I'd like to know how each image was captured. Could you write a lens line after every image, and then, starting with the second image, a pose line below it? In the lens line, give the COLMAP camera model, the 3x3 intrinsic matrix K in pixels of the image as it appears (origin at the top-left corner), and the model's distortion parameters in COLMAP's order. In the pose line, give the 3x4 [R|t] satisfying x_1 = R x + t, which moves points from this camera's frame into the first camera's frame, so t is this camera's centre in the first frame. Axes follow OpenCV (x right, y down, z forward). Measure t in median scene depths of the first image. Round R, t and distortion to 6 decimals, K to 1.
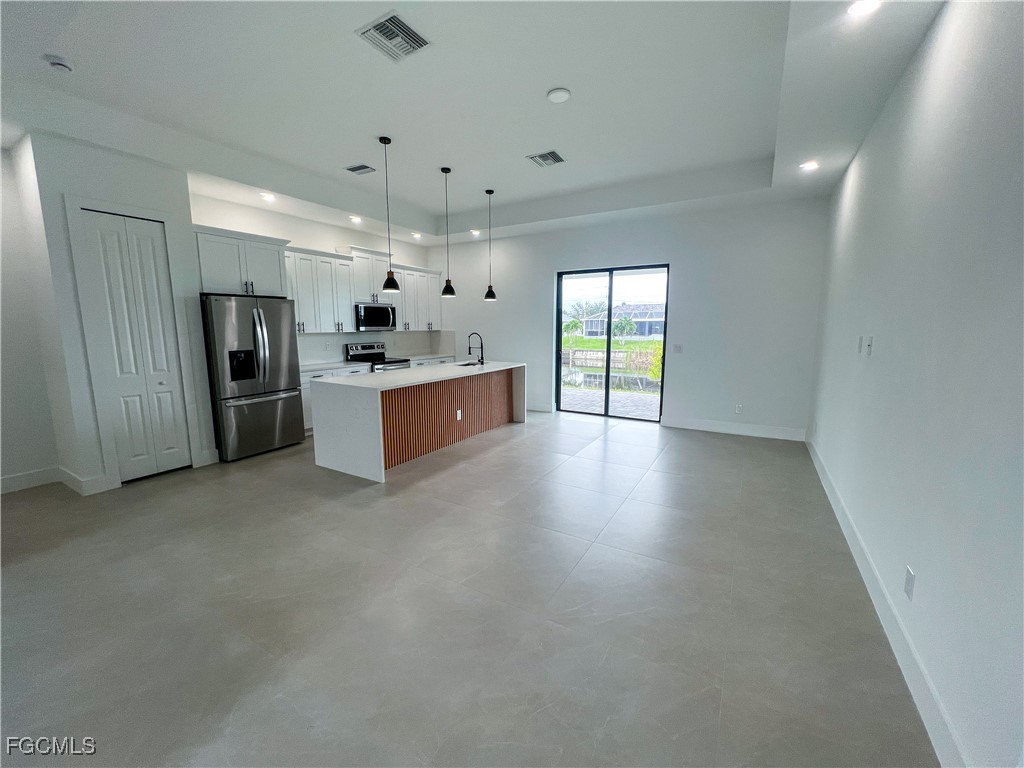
lens RADIAL K [[408.6, 0, 508.2], [0, 408.6, 383.9], [0, 0, 1]] dist [0.000751, -0.000001]
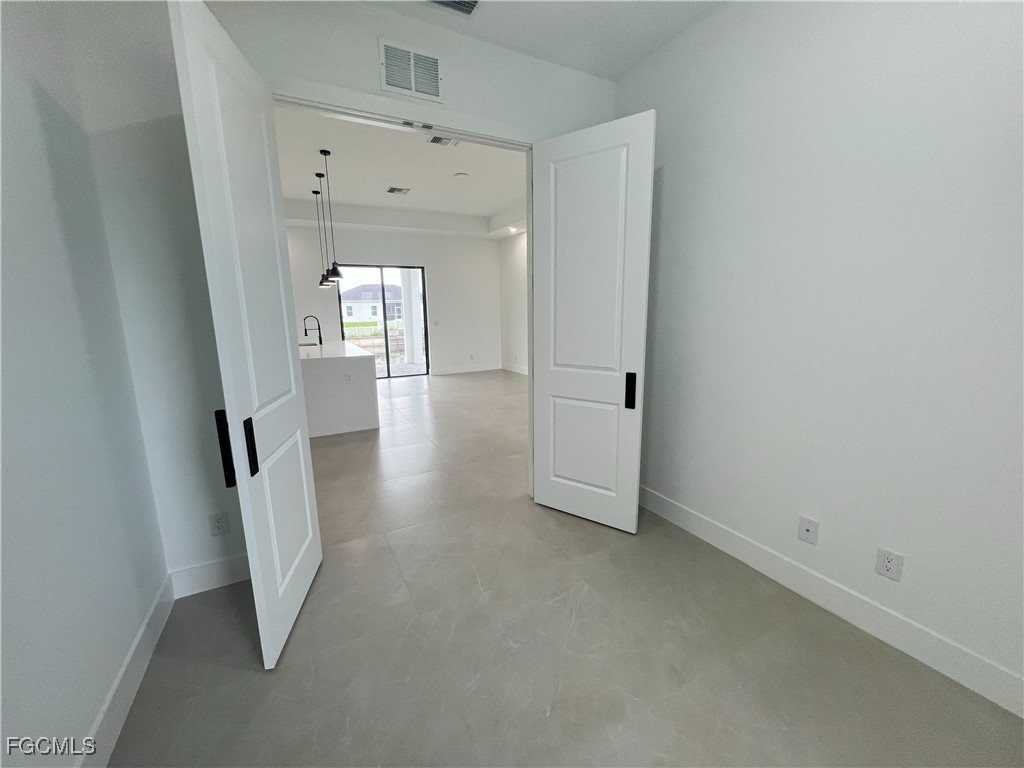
lens RADIAL K [[408.6, 0, 508.2], [0, 408.6, 383.9], [0, 0, 1]] dist [0.000751, -0.000001]
pose [[0.524531, -0.161153, 0.836001, -0.723503], [0.138830, 0.984970, 0.102764, 0.017015], [-0.839996, 0.062159, 0.539020, -0.038186]]
